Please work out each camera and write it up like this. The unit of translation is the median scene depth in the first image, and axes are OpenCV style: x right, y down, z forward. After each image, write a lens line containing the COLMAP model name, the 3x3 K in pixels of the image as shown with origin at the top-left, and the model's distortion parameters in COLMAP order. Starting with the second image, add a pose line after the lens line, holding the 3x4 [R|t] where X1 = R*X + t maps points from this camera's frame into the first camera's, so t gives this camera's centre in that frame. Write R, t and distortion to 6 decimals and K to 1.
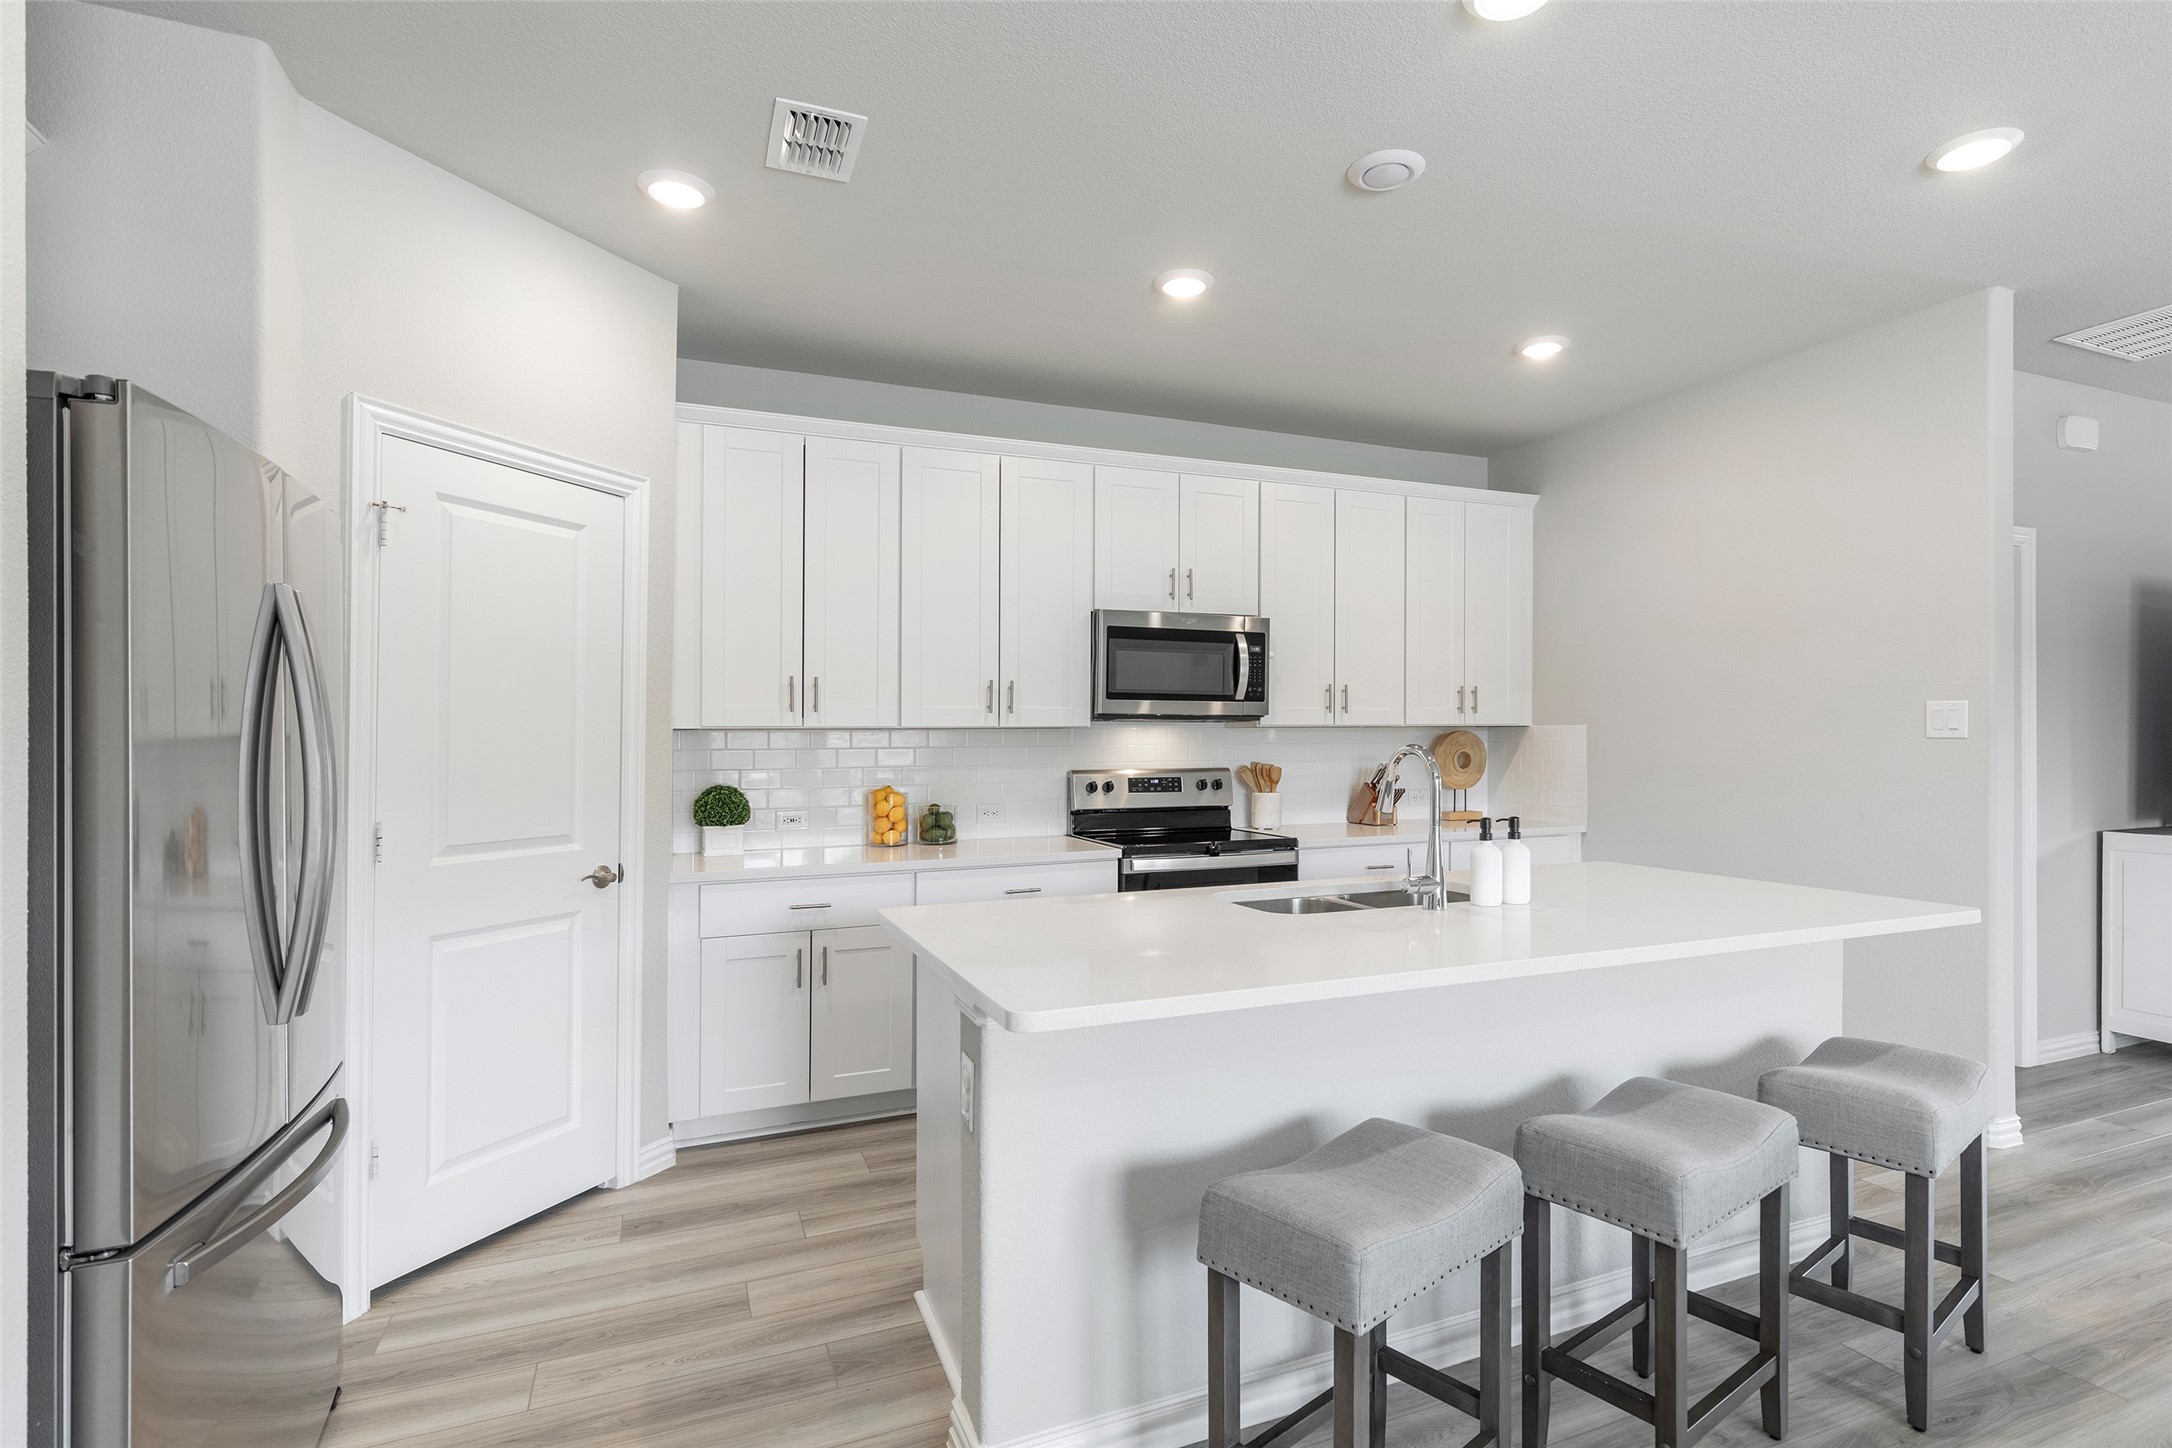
lens RADIAL K [[1048.1, 0, 1123.2], [0, 1048.1, 738.7], [0, 0, 1]] dist [0.015137, 0.000578]
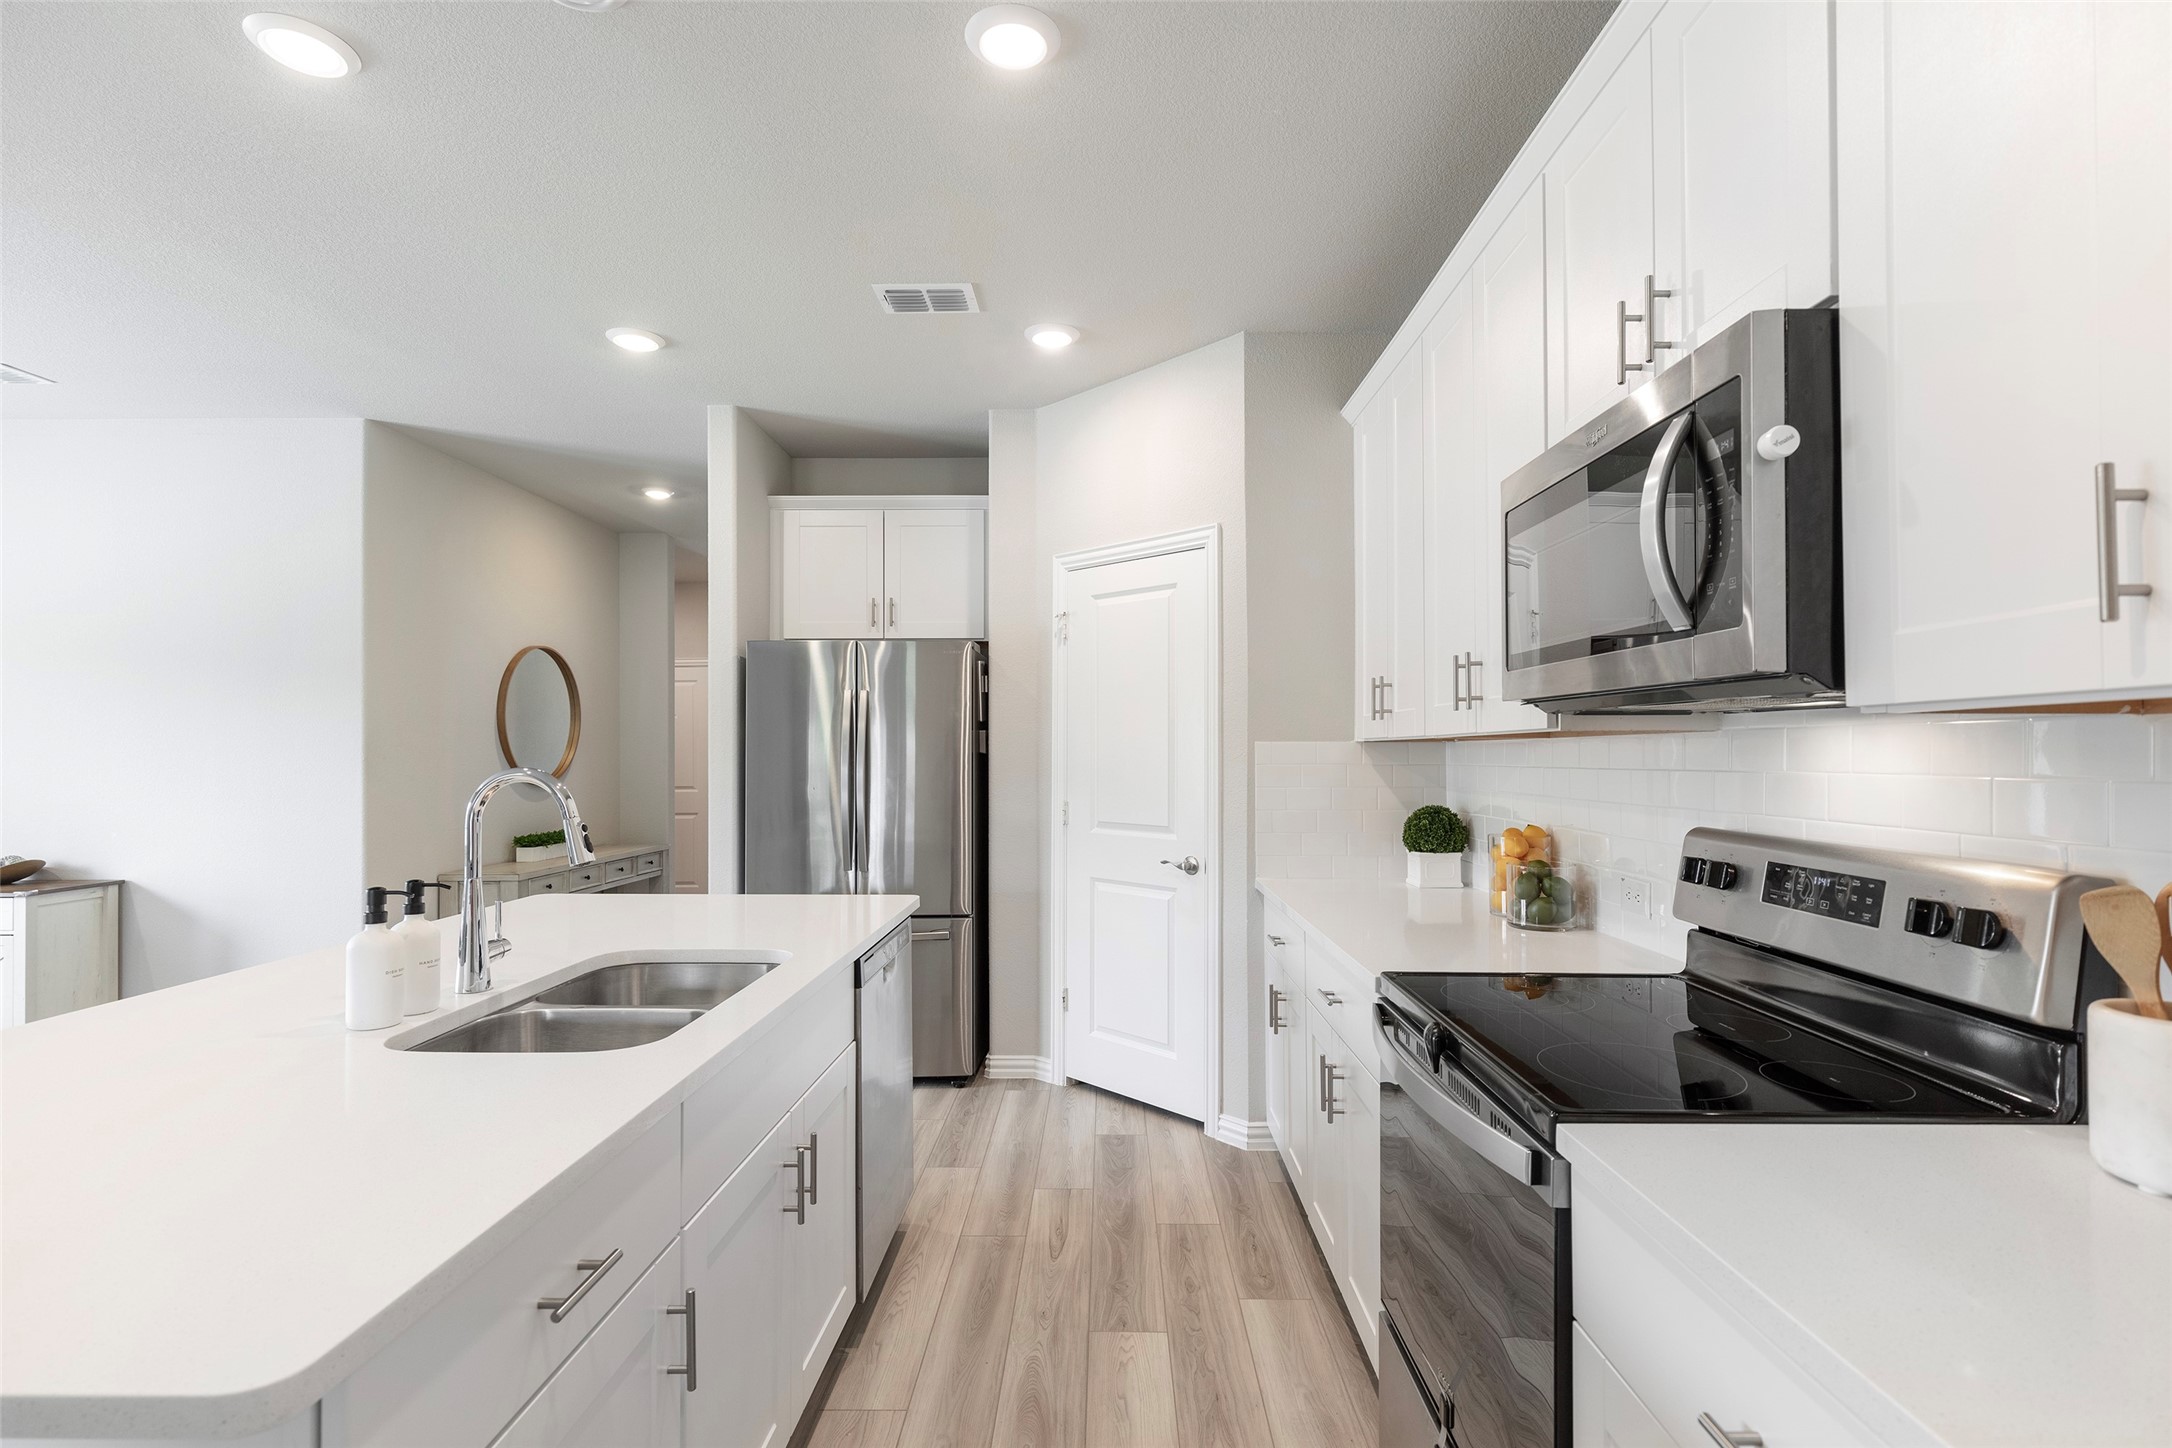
lens RADIAL K [[1048.1, 0, 1085.3], [0, 1048.1, 728.8], [0, 0, 1]] dist [0.015137, 0.000578]
pose [[-0.406954, -0.013161, -0.913354, 0.467691], [0.006421, 0.999830, -0.017267, -0.004547], [0.913426, -0.012891, -0.406801, 0.977236]]
